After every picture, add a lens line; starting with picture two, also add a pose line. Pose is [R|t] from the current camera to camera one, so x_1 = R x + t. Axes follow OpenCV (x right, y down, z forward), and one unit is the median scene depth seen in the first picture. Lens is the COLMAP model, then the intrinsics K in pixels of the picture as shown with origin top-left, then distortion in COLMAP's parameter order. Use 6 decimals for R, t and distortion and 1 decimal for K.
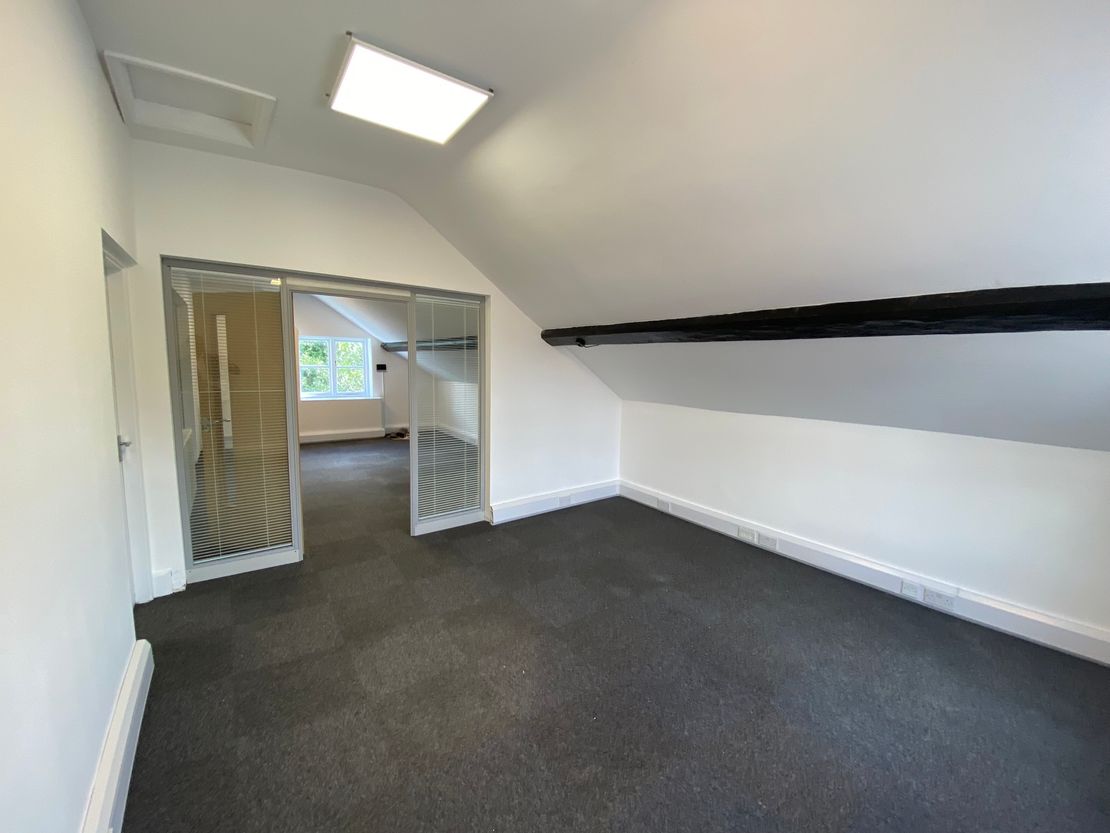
lens RADIAL K [[448.5, 0, 581.7], [0, 448.5, 409.8], [0, 0, 1]] dist [0.000500, -0.000006]
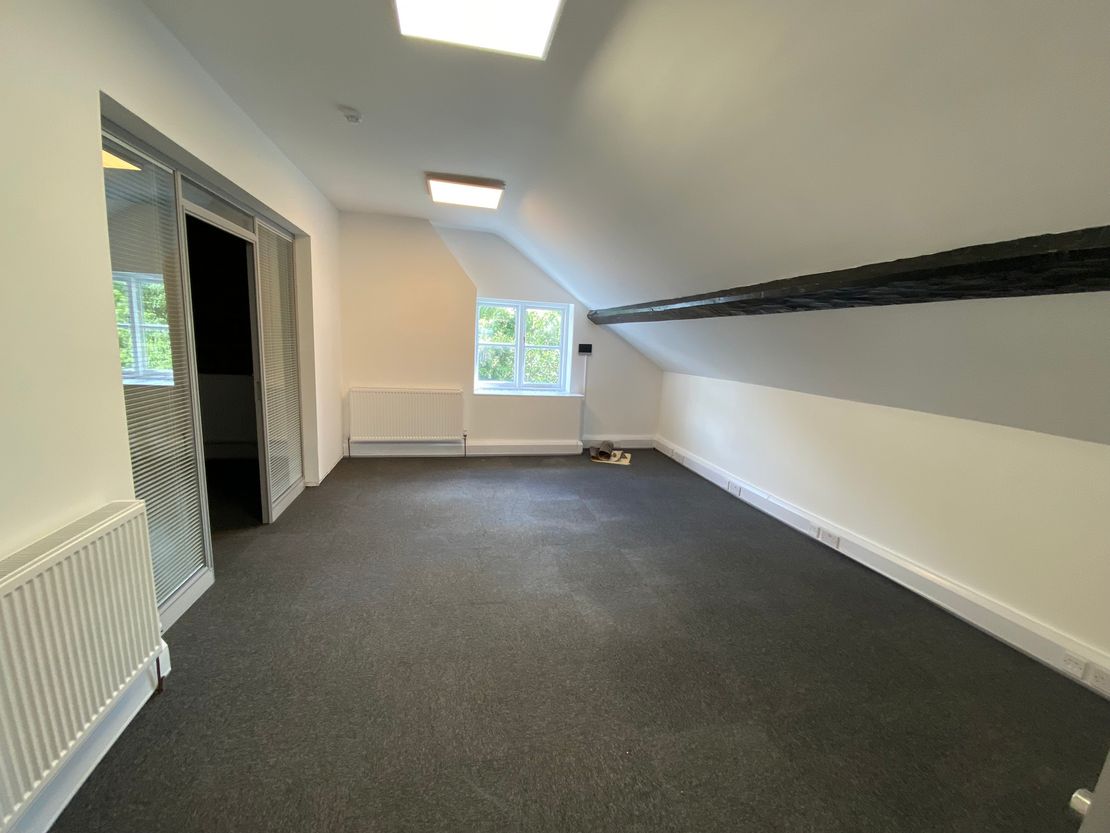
lens RADIAL K [[448.5, 0, 553.0], [0, 448.5, 420.2], [0, 0, 1]] dist [0.000500, -0.000006]
pose [[0.899811, 0.100895, -0.424453, -0.198576], [-0.075975, 0.994264, 0.075279, -0.036201], [0.429614, -0.035489, 0.902315, 0.380878]]
